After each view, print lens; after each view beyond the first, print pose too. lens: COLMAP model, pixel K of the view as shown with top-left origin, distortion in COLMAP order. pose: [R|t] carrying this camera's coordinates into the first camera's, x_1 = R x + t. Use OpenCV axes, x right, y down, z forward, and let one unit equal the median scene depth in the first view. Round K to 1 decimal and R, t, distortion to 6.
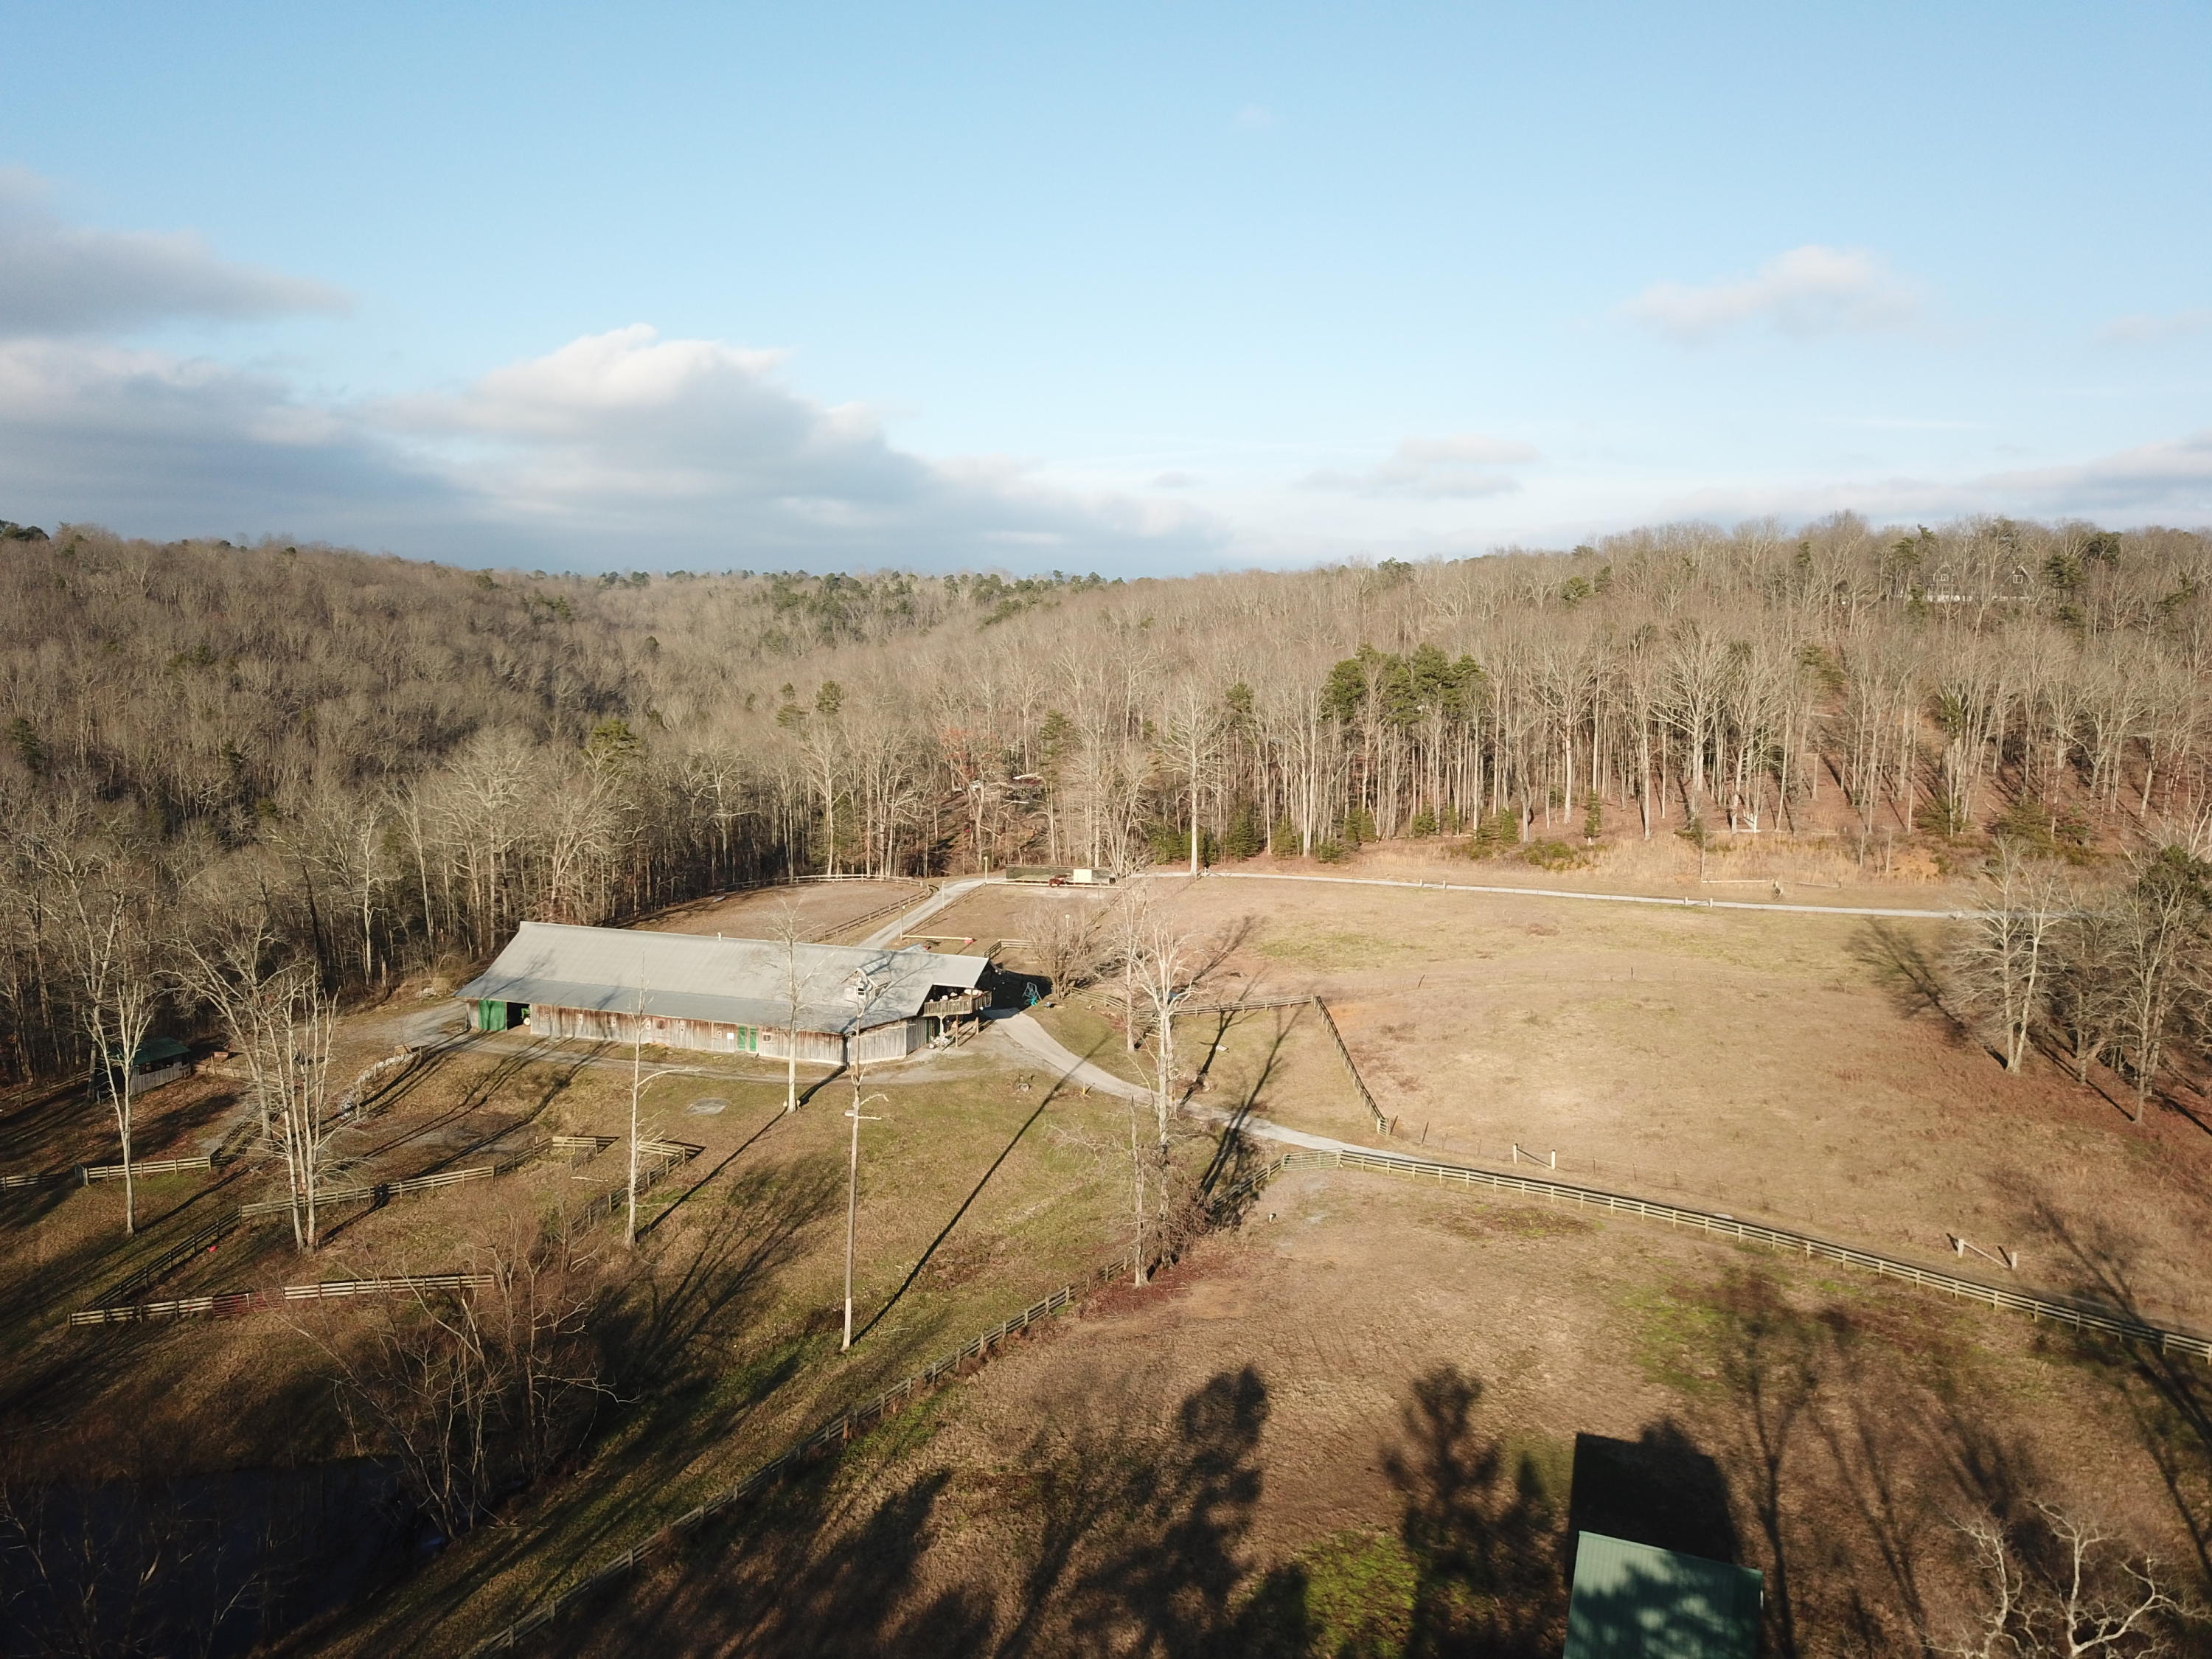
lens RADIAL K [[1682.9, 0, 1105.2], [0, 1682.9, 830.4], [0, 0, 1]] dist [0.022852, -0.023375]
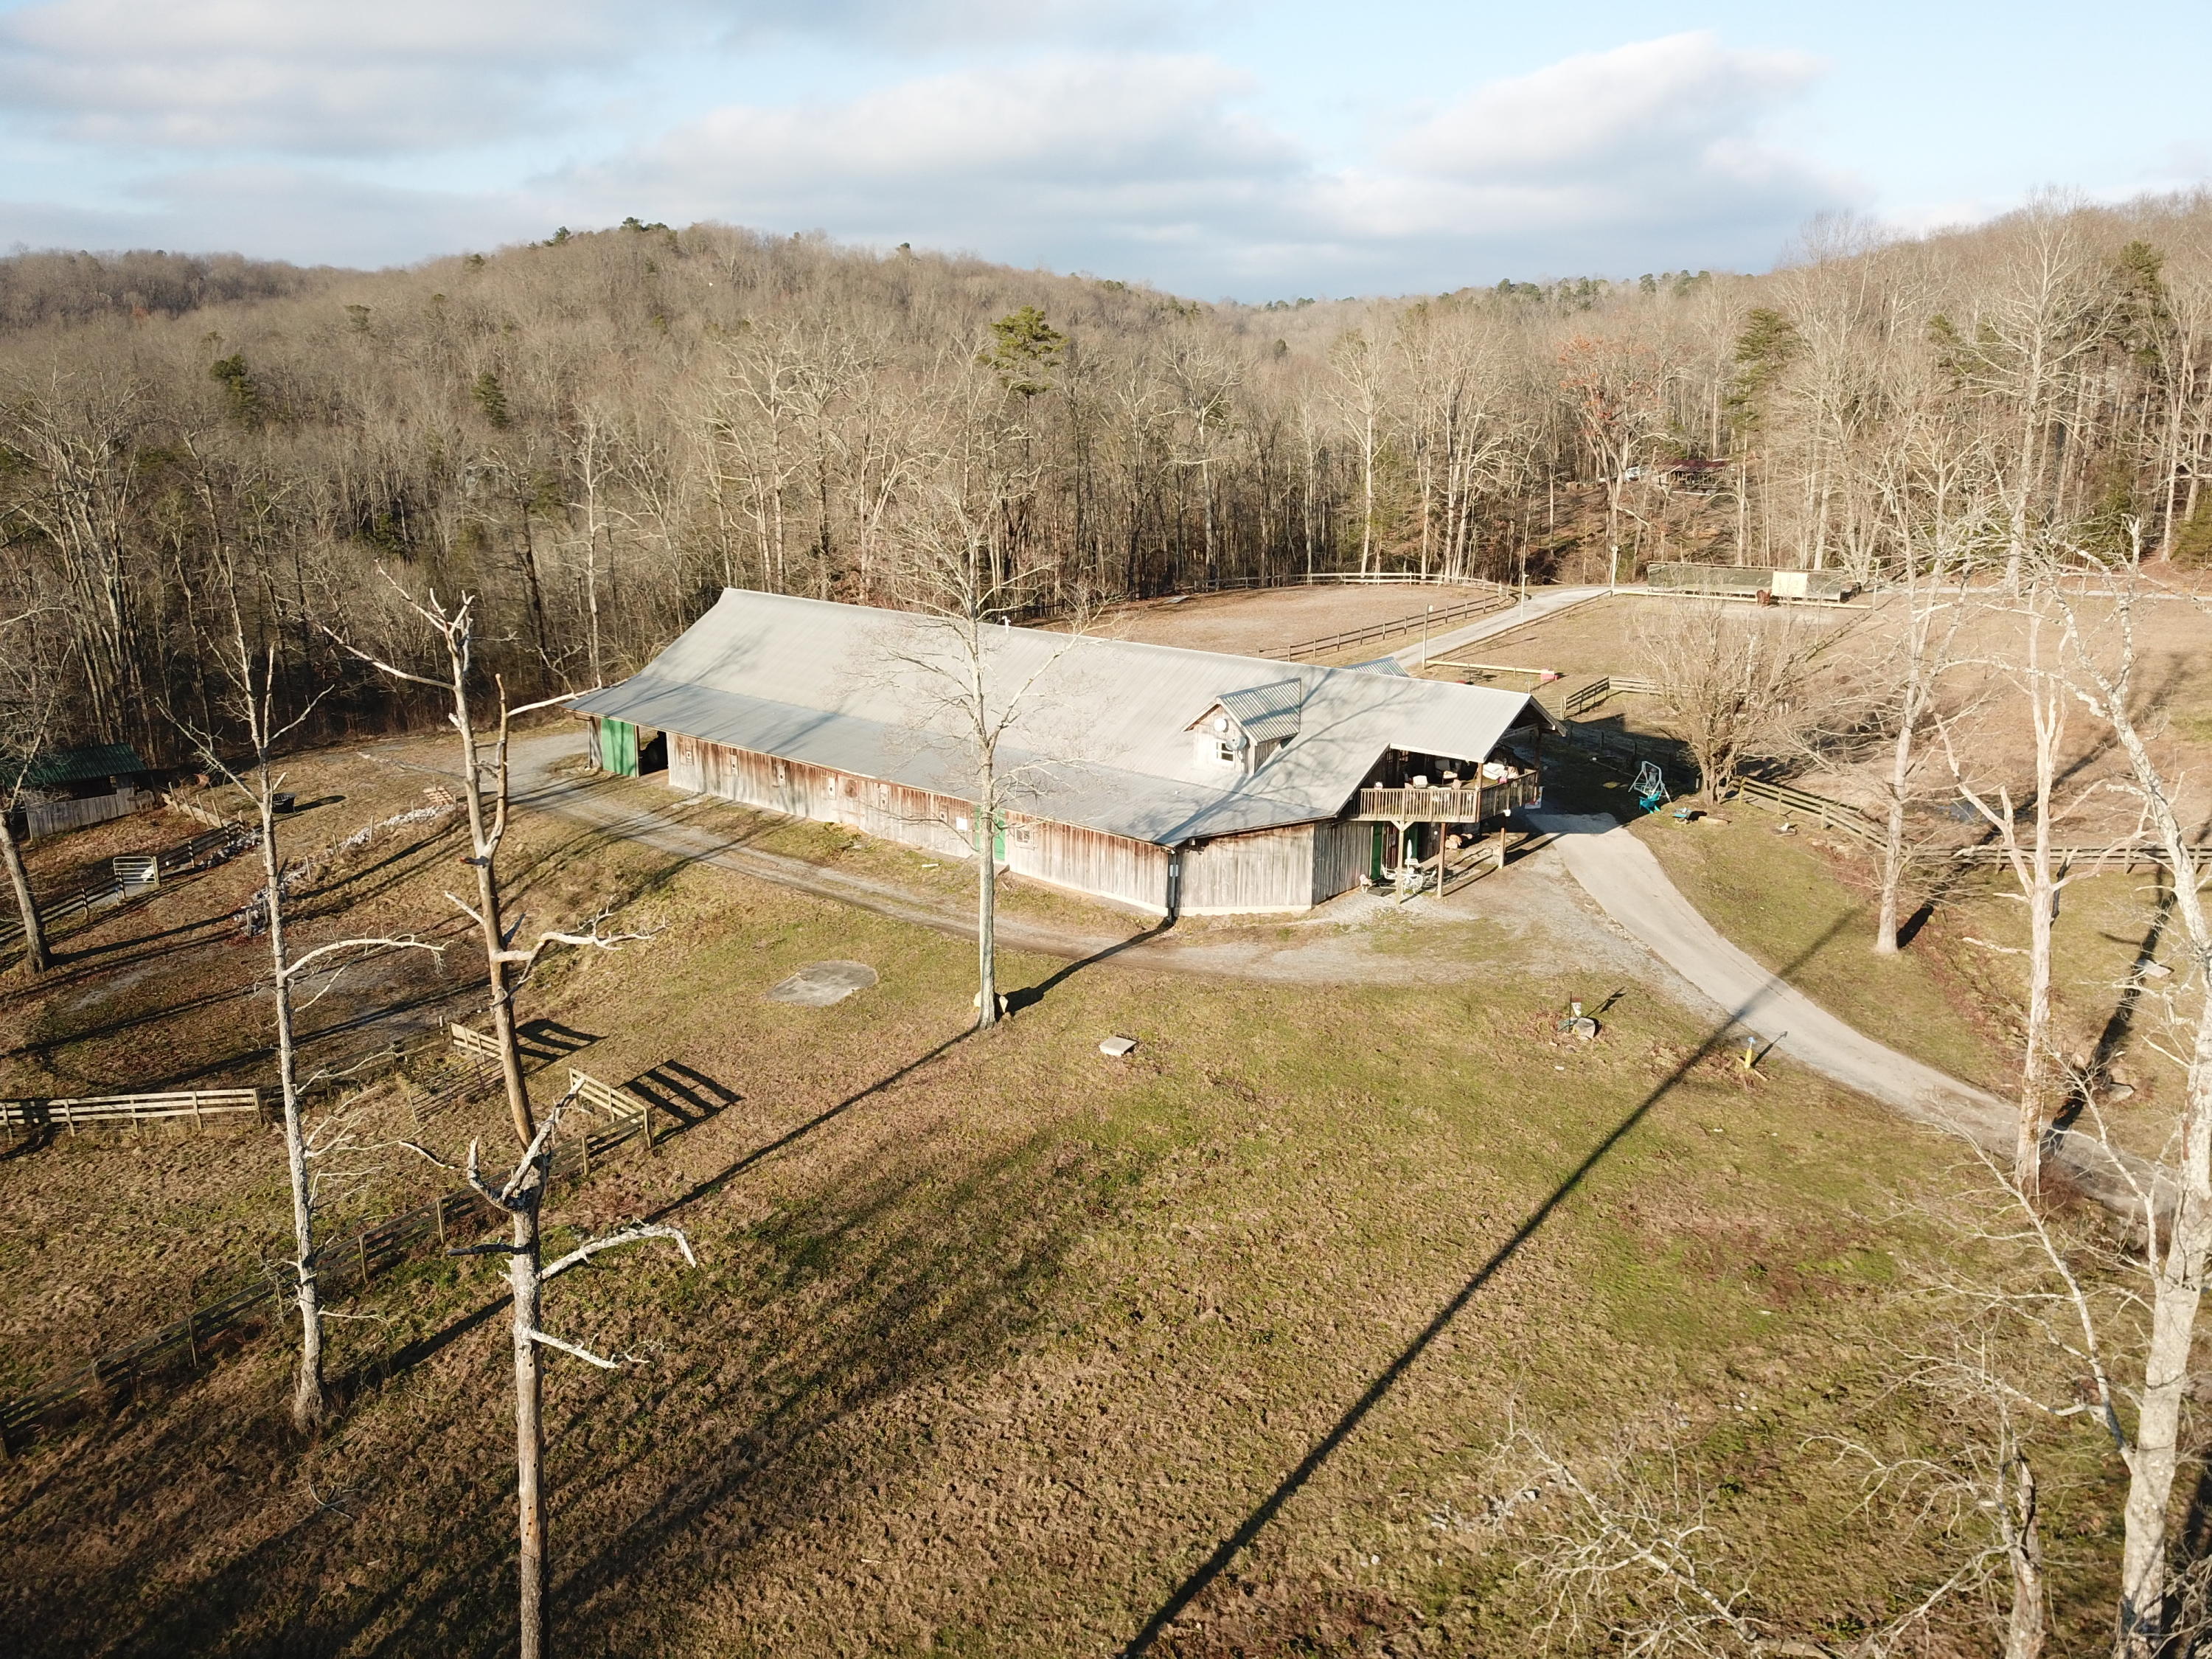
lens RADIAL K [[1682.9, 0, 1105.1], [0, 1682.9, 832.1], [0, 0, 1]] dist [0.022852, -0.023375]
pose [[0.922541, 0.089625, -0.375348, -0.007675], [-0.036275, 0.988490, 0.146873, 0.052167], [0.384191, -0.121881, 0.915173, 0.570588]]
